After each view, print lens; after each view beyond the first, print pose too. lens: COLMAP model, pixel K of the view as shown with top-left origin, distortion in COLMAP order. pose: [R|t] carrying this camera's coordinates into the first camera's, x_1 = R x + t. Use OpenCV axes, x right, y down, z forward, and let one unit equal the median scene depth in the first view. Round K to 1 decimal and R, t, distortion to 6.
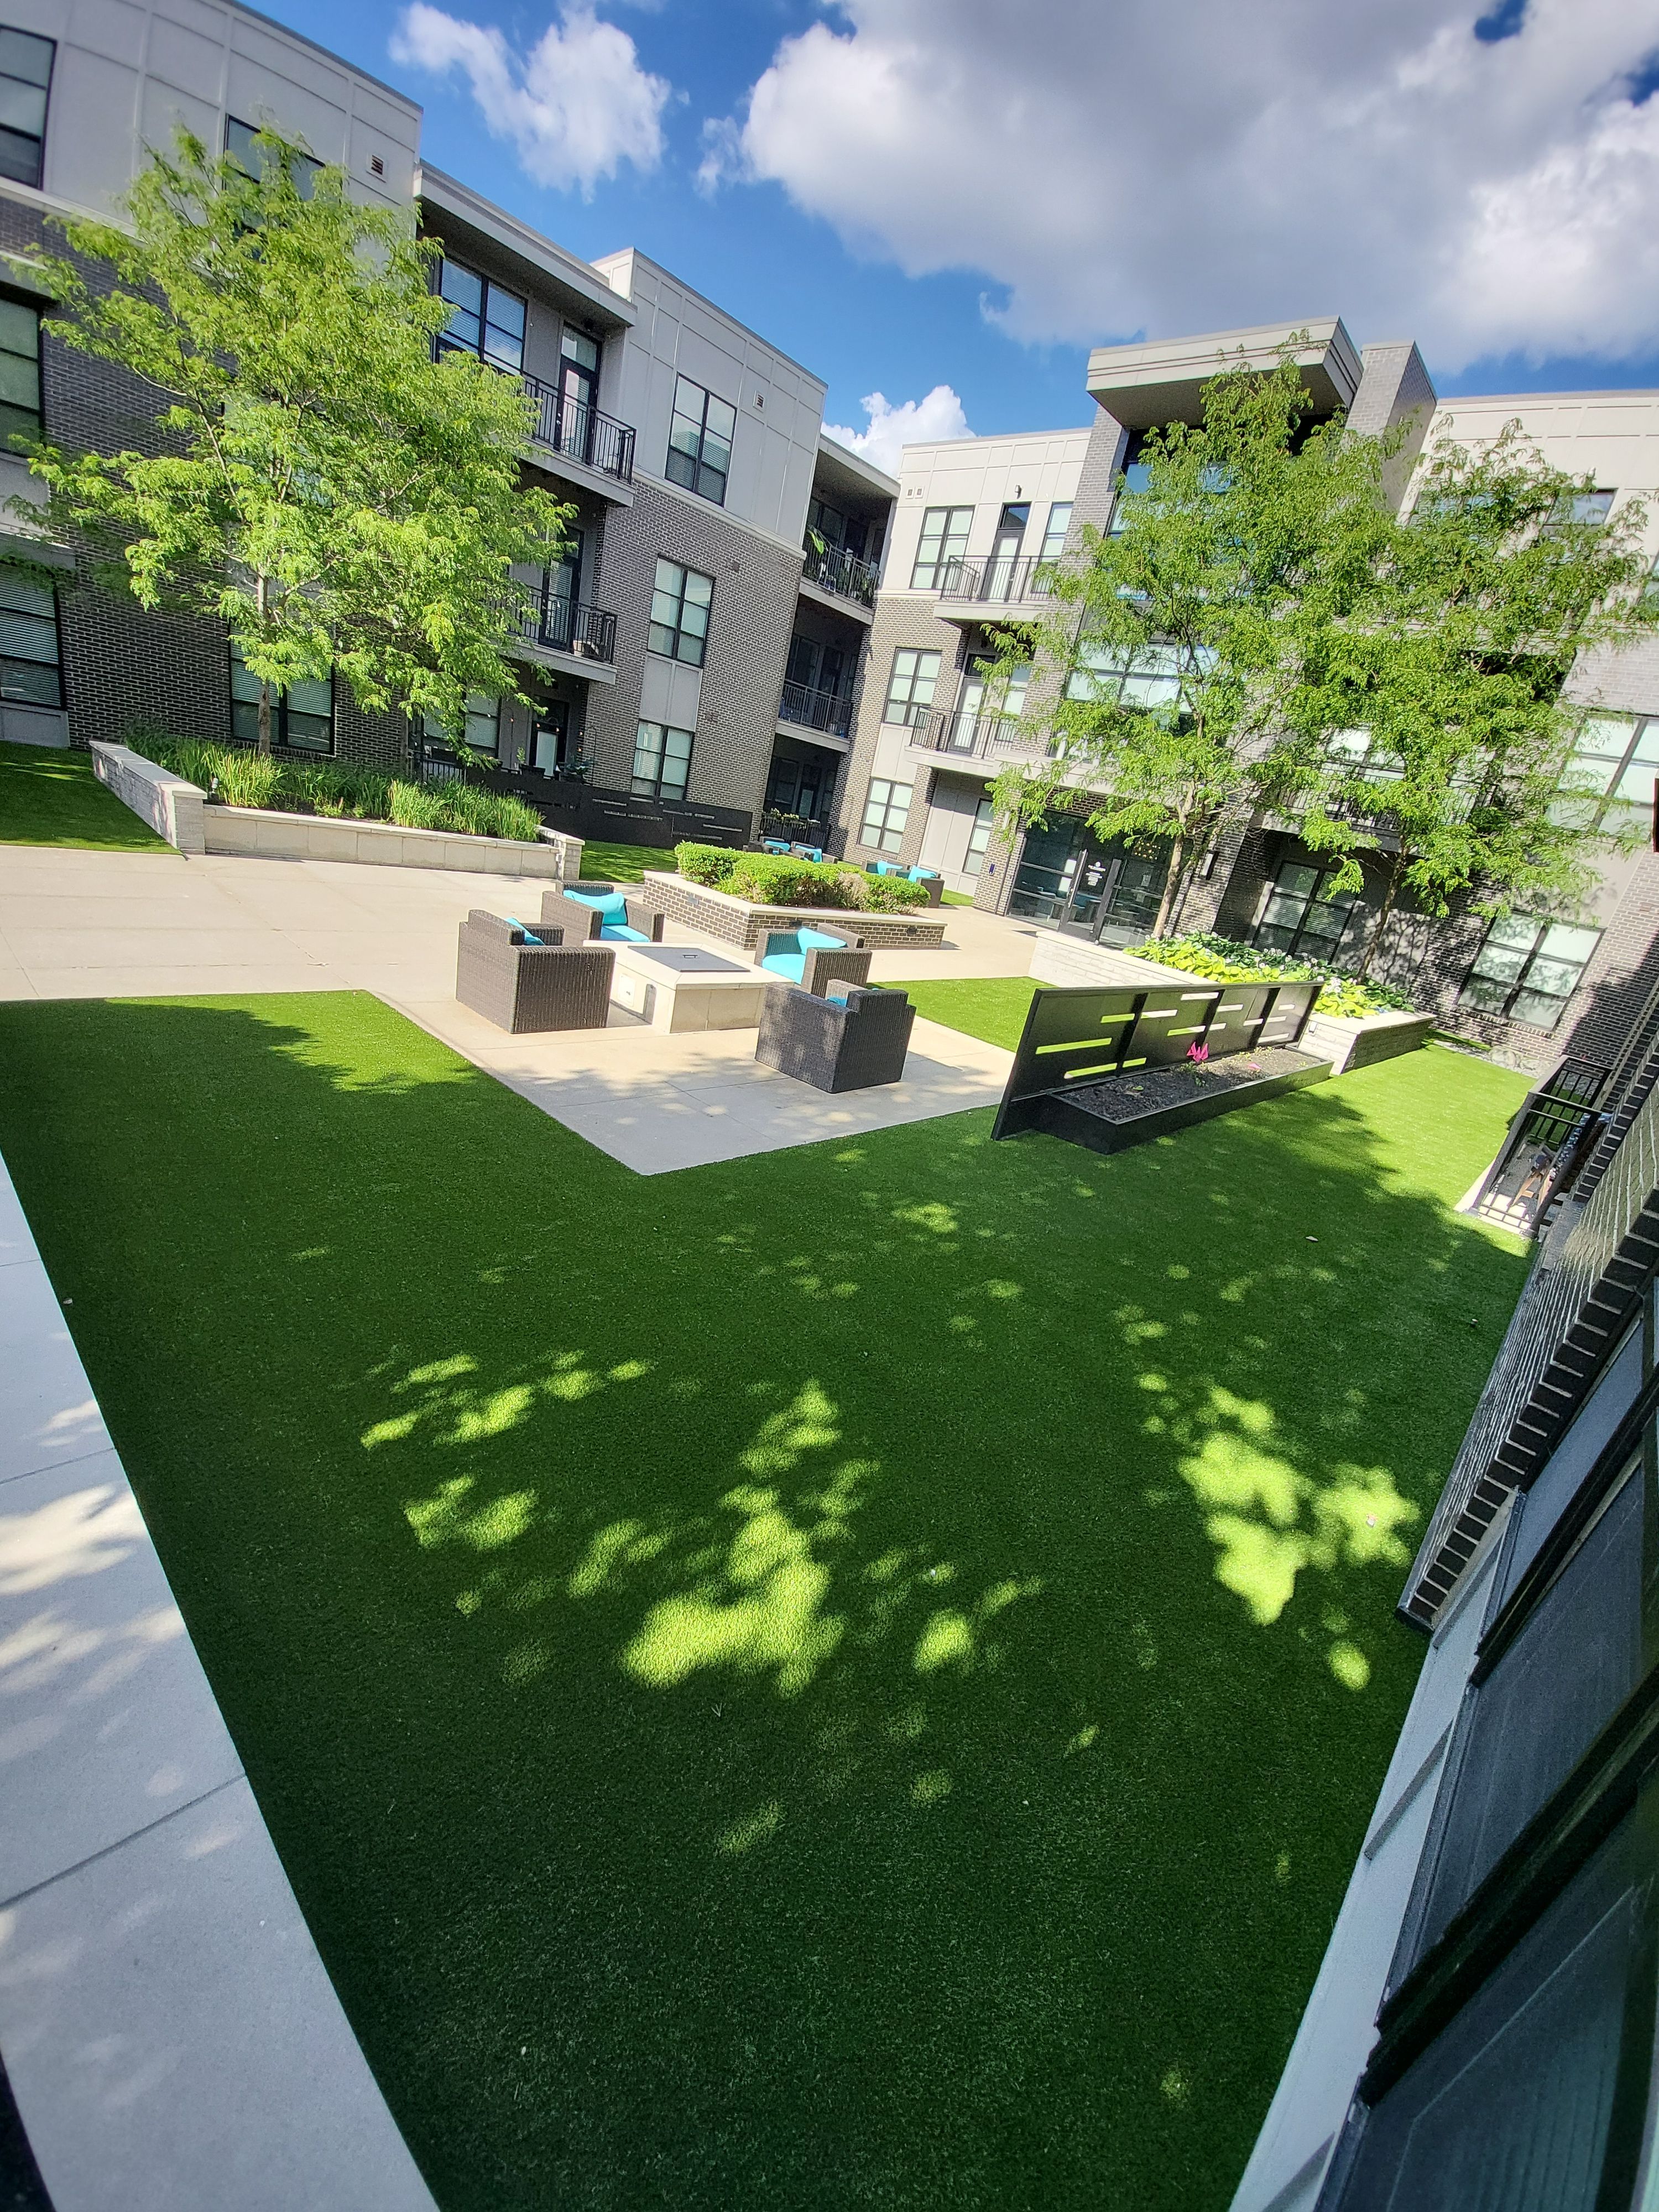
lens RADIAL K [[876.3, 0, 847.2], [0, 876.3, 1130.5], [0, 0, 1]] dist [-0.019097, 0.000022]
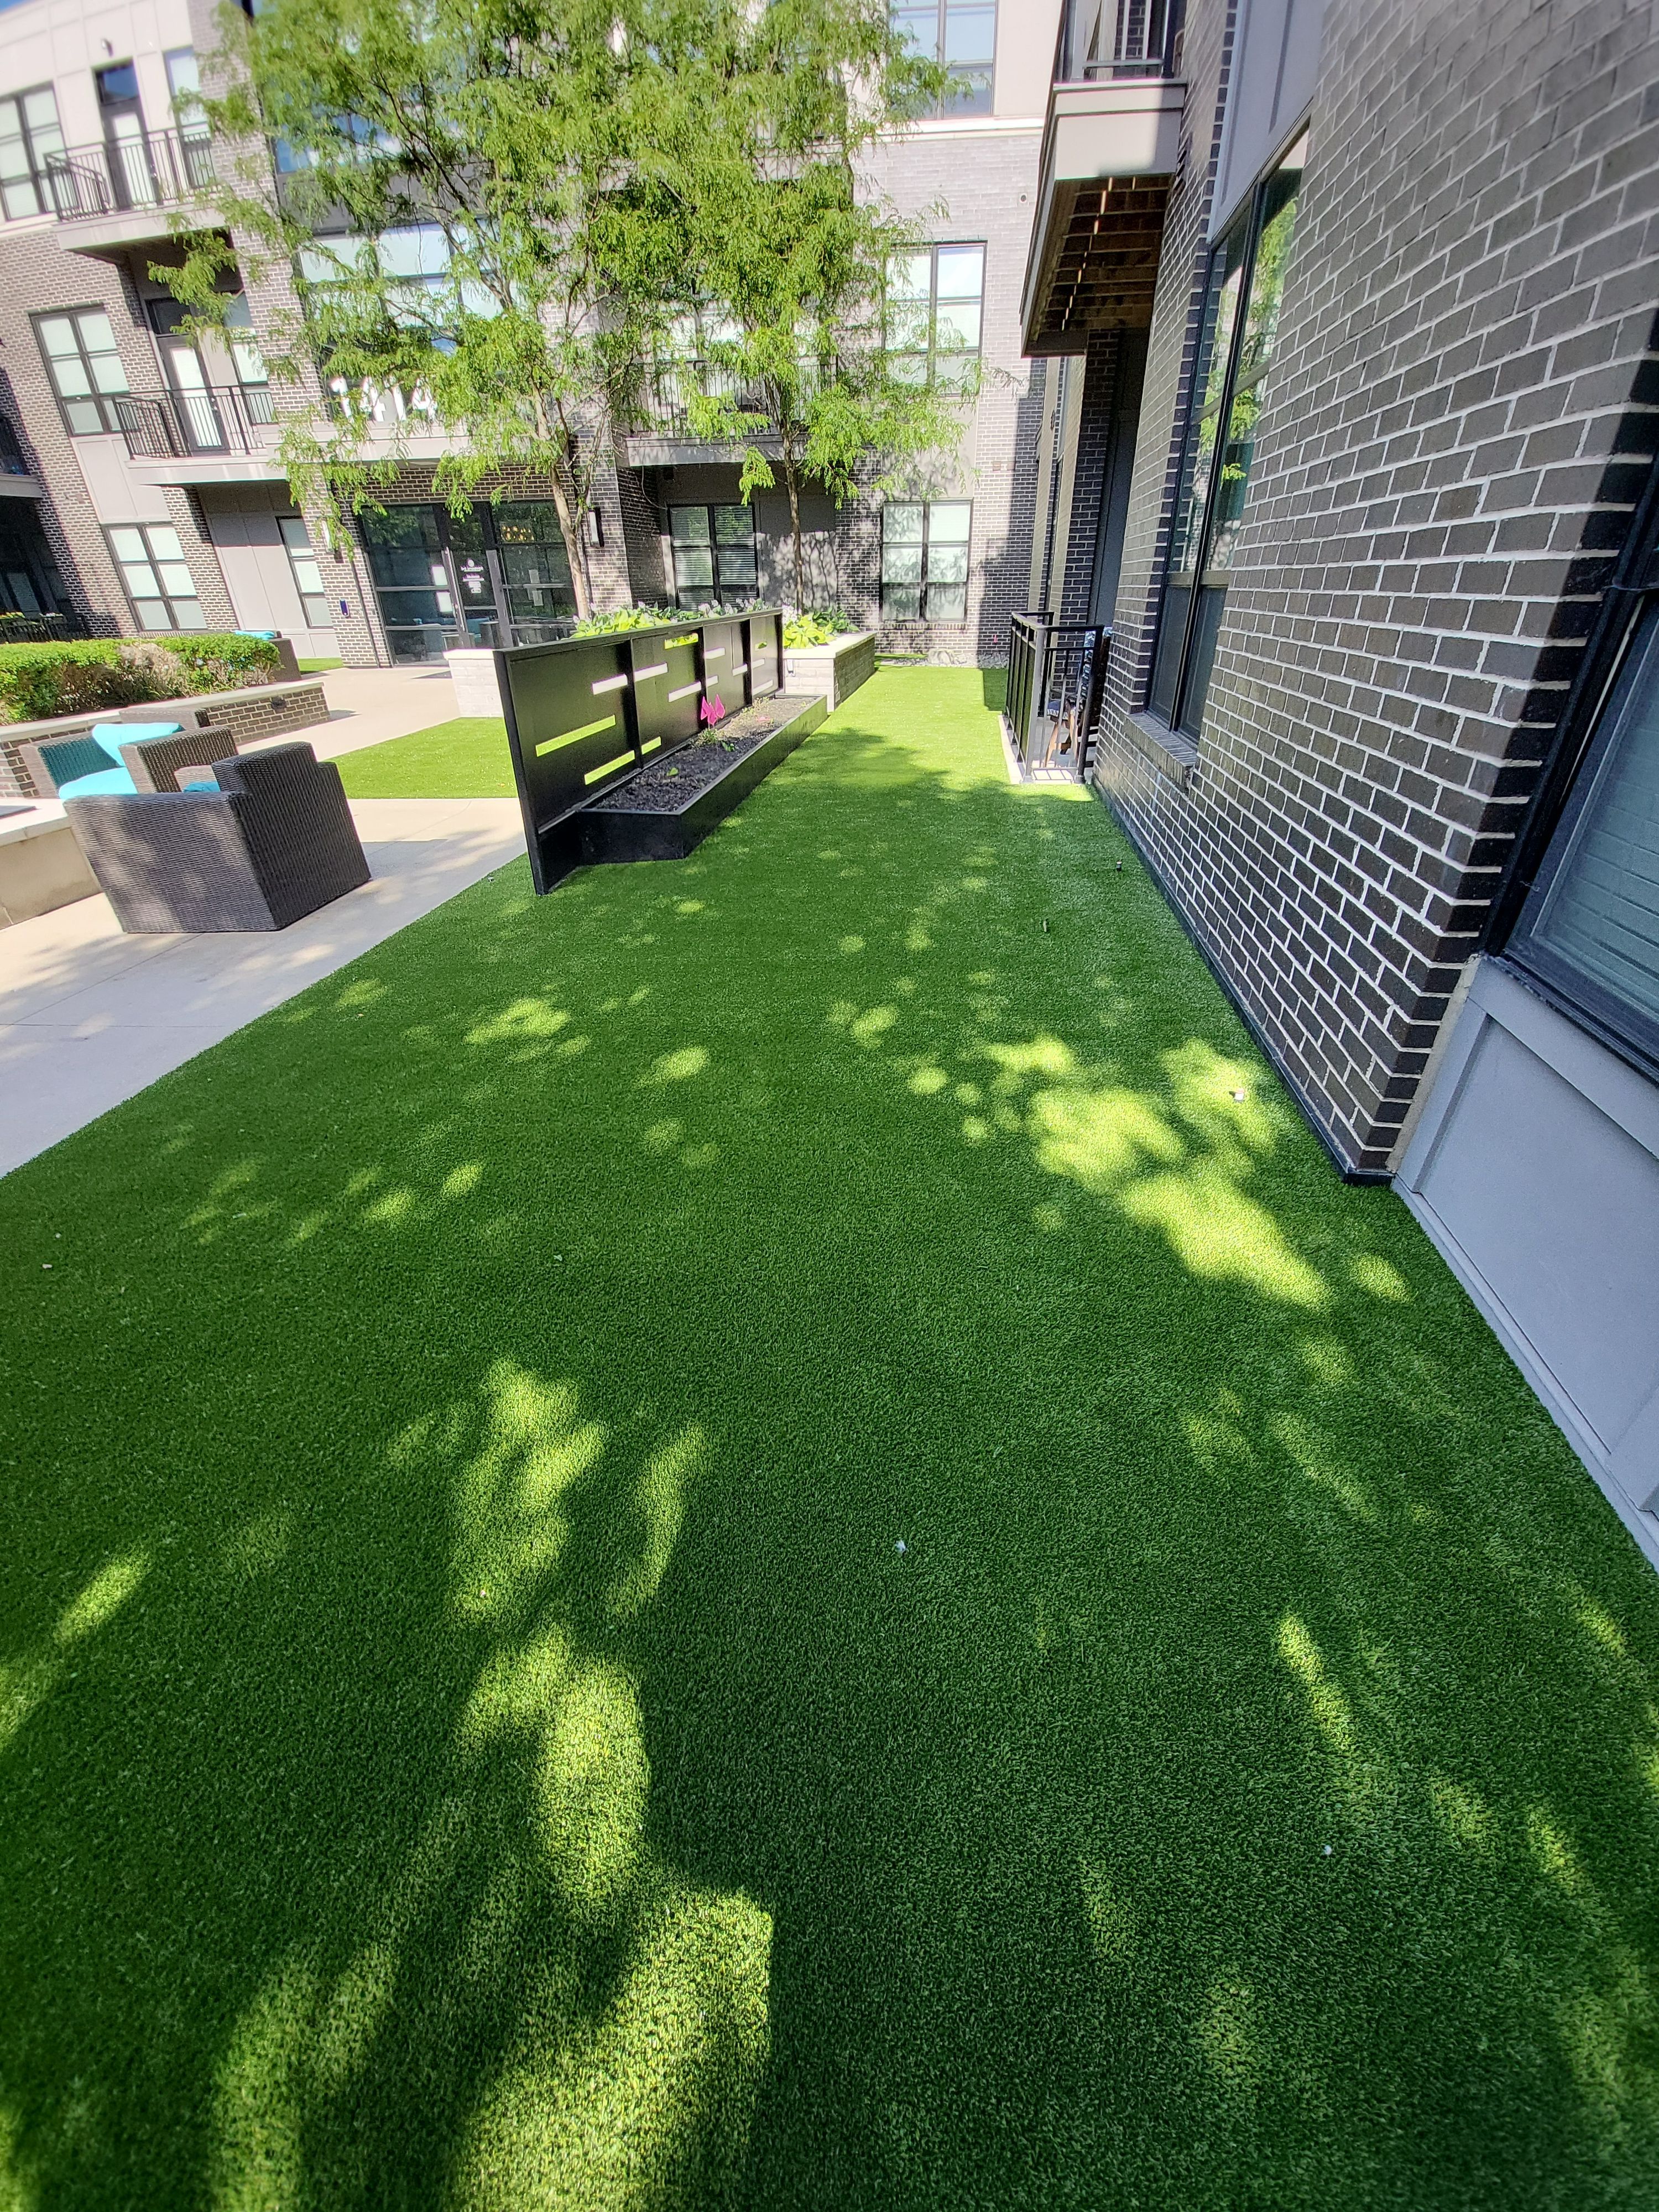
lens RADIAL K [[862.4, 0, 843.6], [0, 862.4, 1137.8], [0, 0, 1]] dist [0.007941, -0.013948]
pose [[0.787198, -0.491061, 0.373065, -0.000630], [0.375424, 0.861516, 0.341828, 0.013810], [-0.489260, -0.129029, 0.862540, 0.098034]]
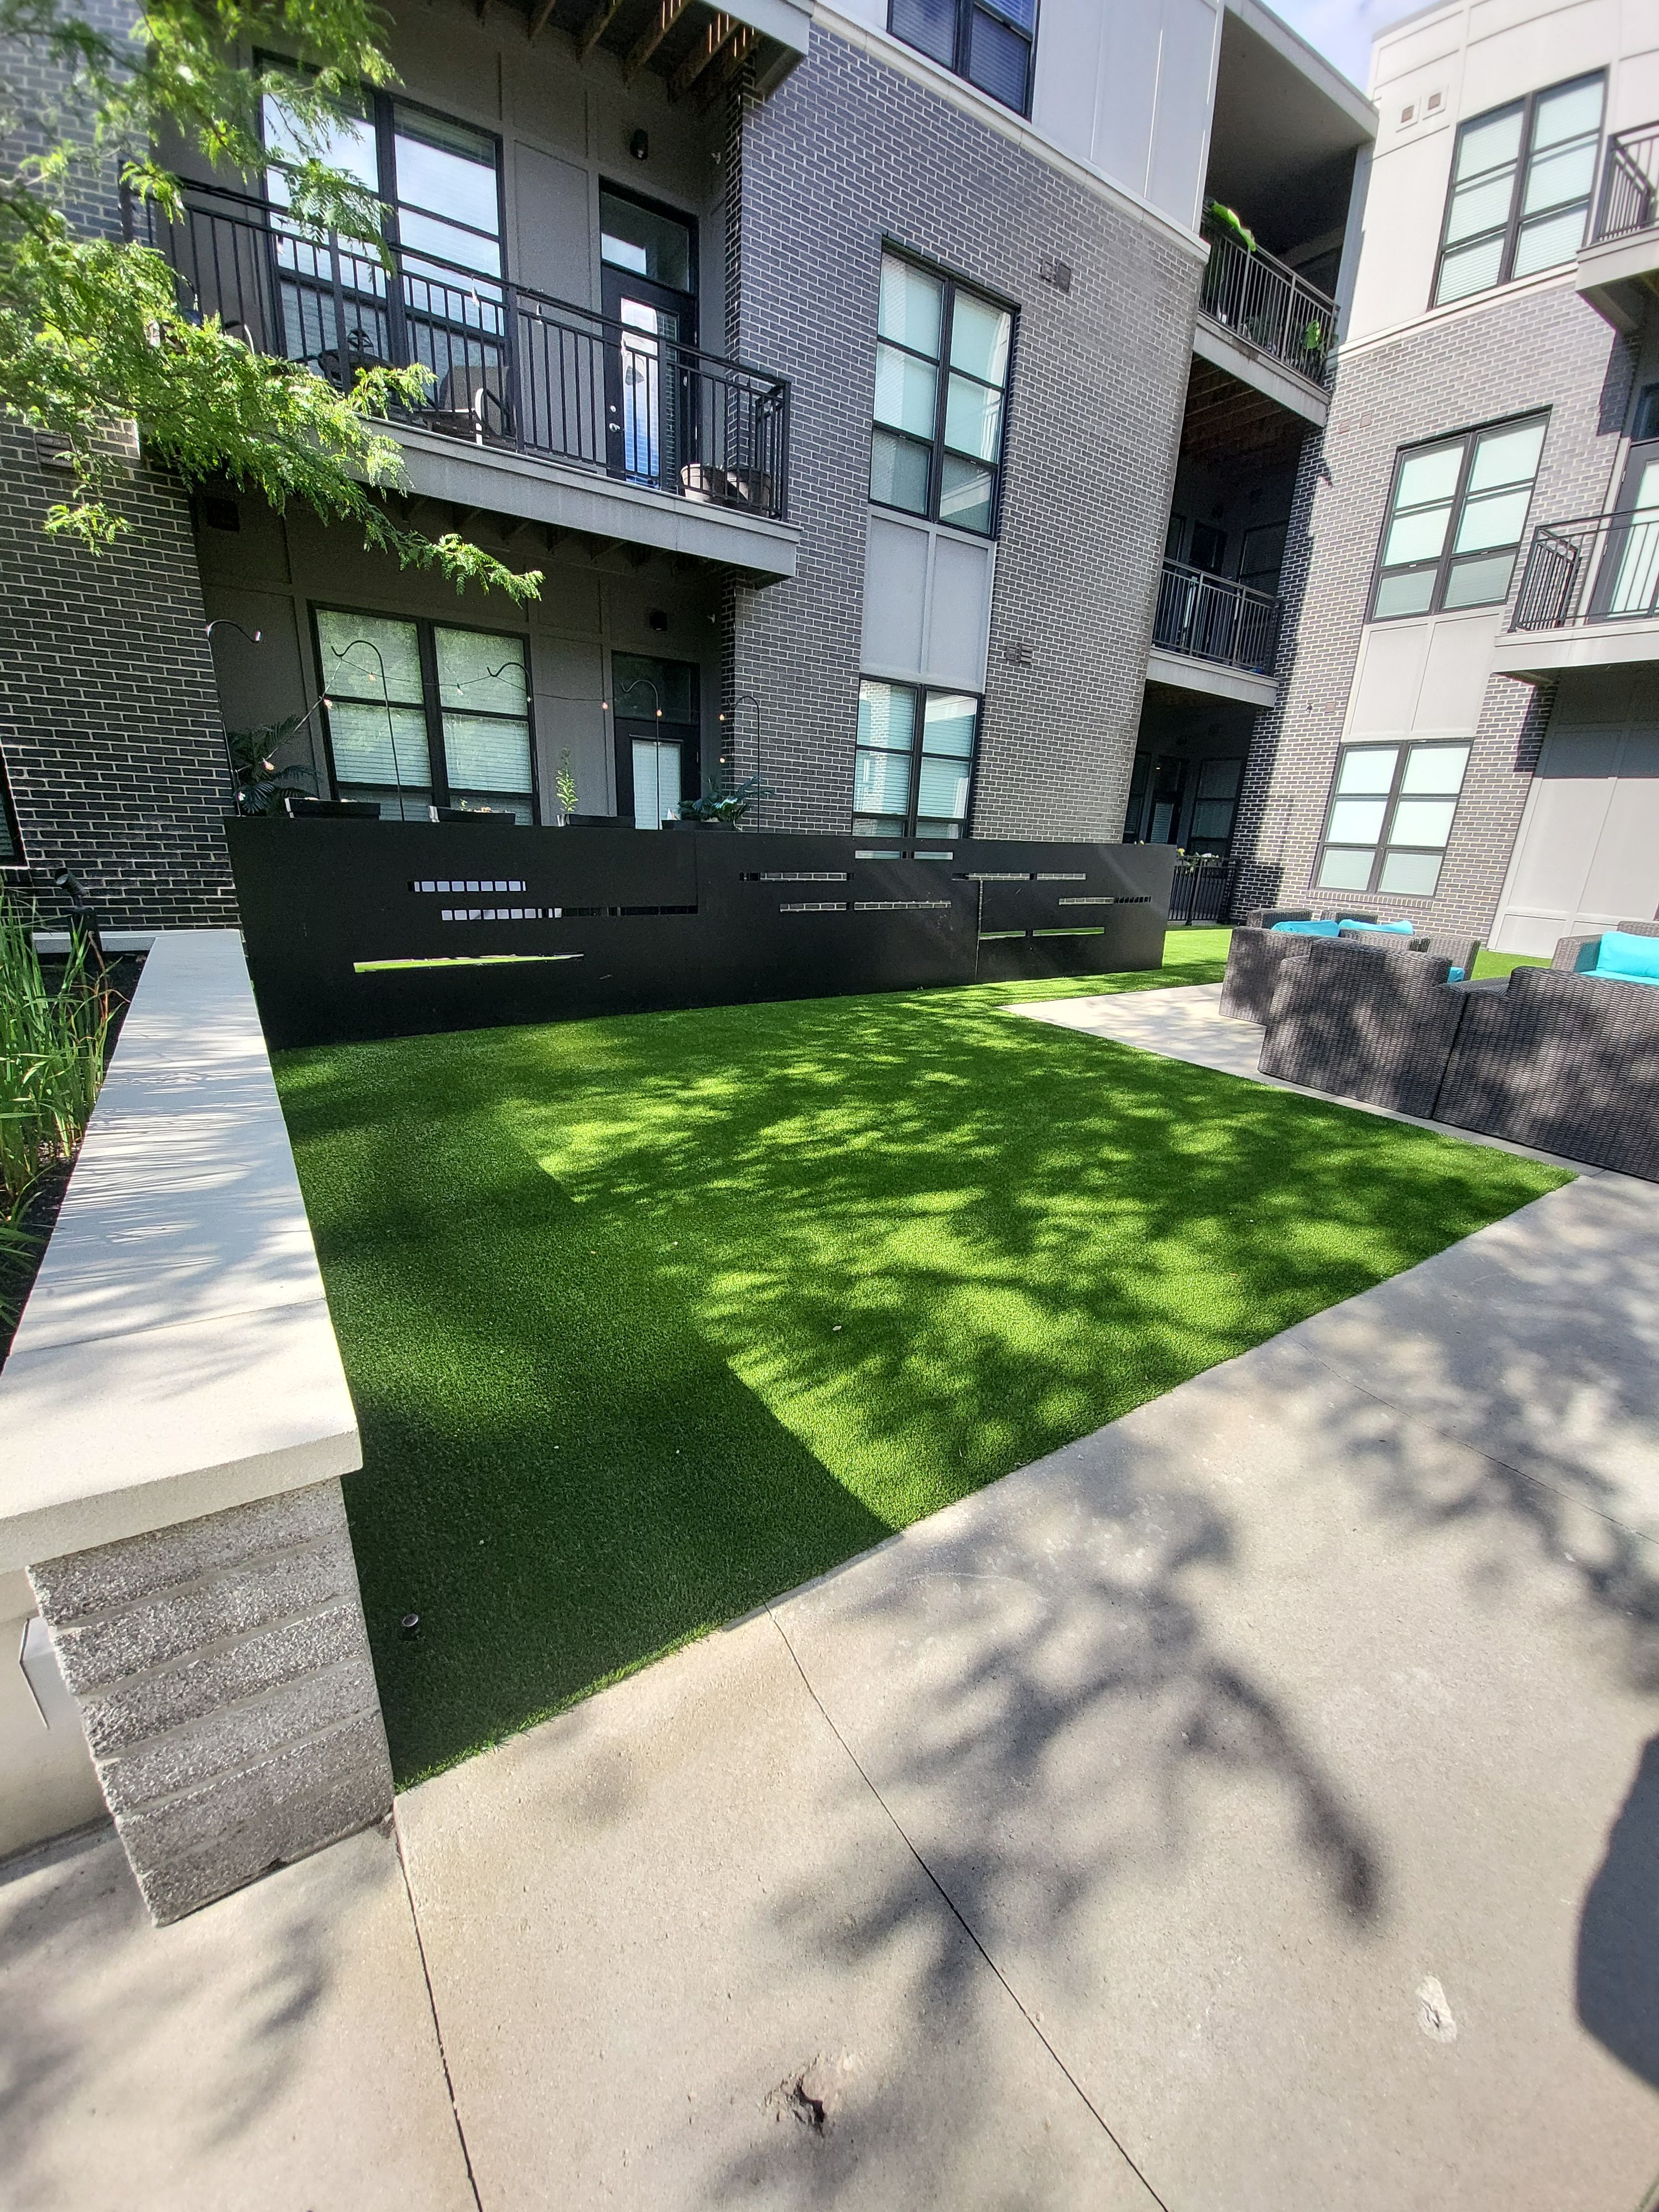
lens RADIAL K [[862.4, 0, 843.6], [0, 862.4, 1137.8], [0, 0, 1]] dist [0.007941, -0.013948]
pose [[0.961284, -0.072543, -0.265838, -0.210768], [0.056770, 0.996166, -0.066556, -0.304395], [0.269647, 0.048888, 0.961717, 0.839715]]
